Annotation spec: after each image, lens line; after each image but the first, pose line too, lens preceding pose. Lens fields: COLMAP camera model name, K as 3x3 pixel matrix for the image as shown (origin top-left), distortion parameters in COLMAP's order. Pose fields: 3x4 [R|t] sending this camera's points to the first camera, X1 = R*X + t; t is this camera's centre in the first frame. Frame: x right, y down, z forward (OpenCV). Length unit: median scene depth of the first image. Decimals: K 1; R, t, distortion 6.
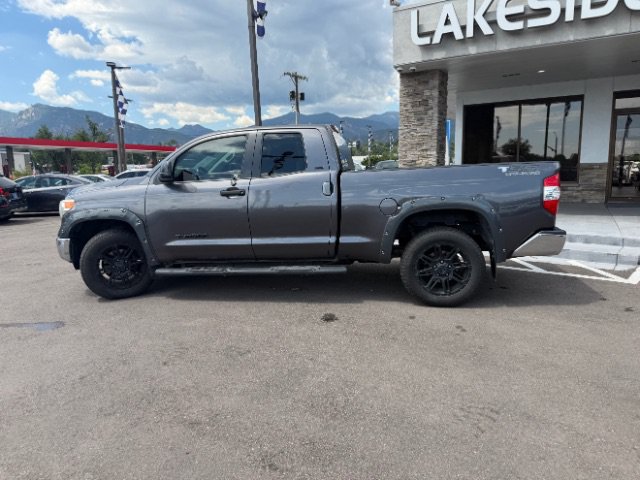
lens RADIAL K [[453.9, 0, 316.3], [0, 453.9, 244.3], [0, 0, 1]] dist [0.022257, -0.033776]
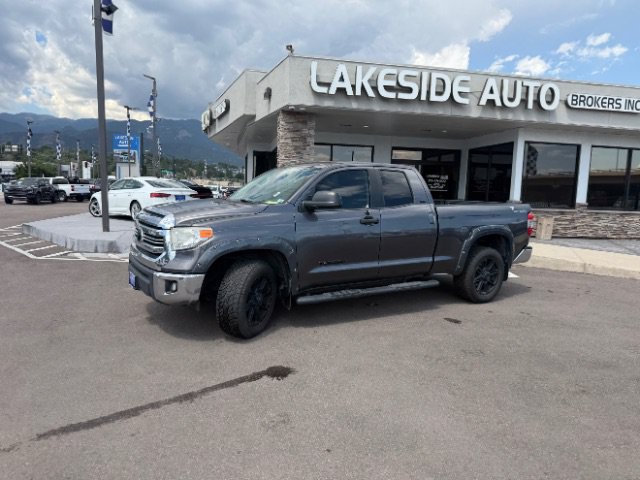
lens RADIAL K [[453.9, 0, 316.2], [0, 453.9, 241.6], [0, 0, 1]] dist [0.022257, -0.033776]
pose [[0.751389, -0.022168, 0.659487, -0.653149], [0.050311, 0.998451, -0.023761, -0.028365], [-0.657939, 0.051033, 0.751340, 0.165005]]
